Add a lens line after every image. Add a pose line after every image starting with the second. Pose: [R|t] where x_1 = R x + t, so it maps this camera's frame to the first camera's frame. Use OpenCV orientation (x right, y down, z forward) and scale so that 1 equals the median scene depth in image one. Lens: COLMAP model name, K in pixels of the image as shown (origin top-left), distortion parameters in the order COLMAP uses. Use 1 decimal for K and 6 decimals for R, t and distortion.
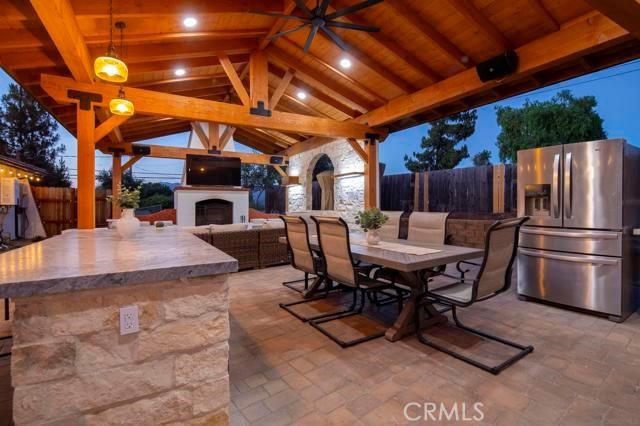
lens RADIAL K [[307.1, 0, 312.8], [0, 307.1, 204.6], [0, 0, 1]] dist [0.001109, -0.002542]
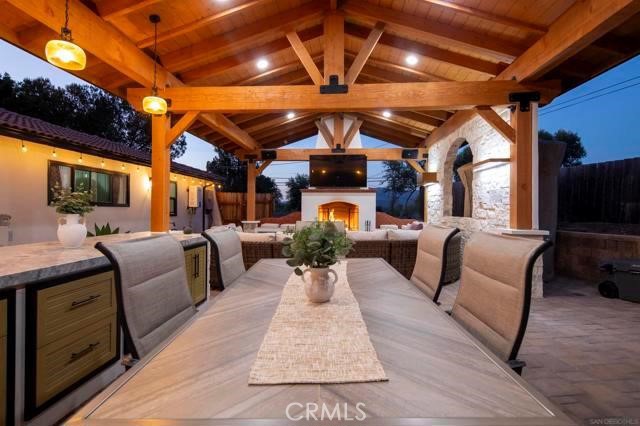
lens RADIAL K [[307.1, 0, 319.4], [0, 307.1, 208.8], [0, 0, 1]] dist [0.001109, -0.002542]
pose [[0.843954, 0.008695, -0.536346, 0.128795], [-0.005827, 0.999958, 0.007041, -0.003077], [0.536384, -0.002817, 0.843969, 0.193937]]
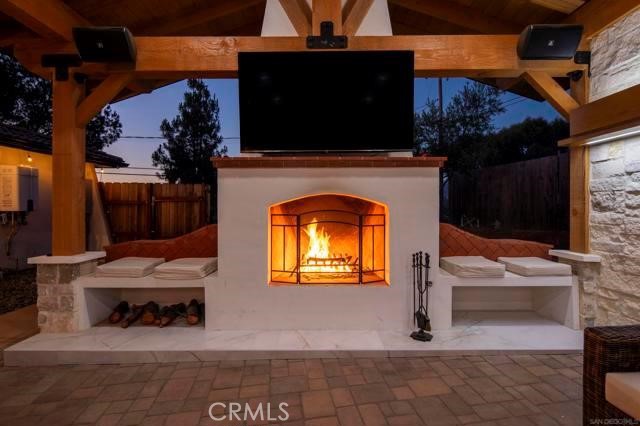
lens RADIAL K [[307.1, 0, 318.2], [0, 307.1, 207.7], [0, 0, 1]] dist [0.001109, -0.002542]
pose [[0.877345, 0.001284, -0.479859, -0.182290], [0.004875, 0.999921, 0.011589, -0.008901], [0.479836, -0.012507, 0.877269, 0.733363]]
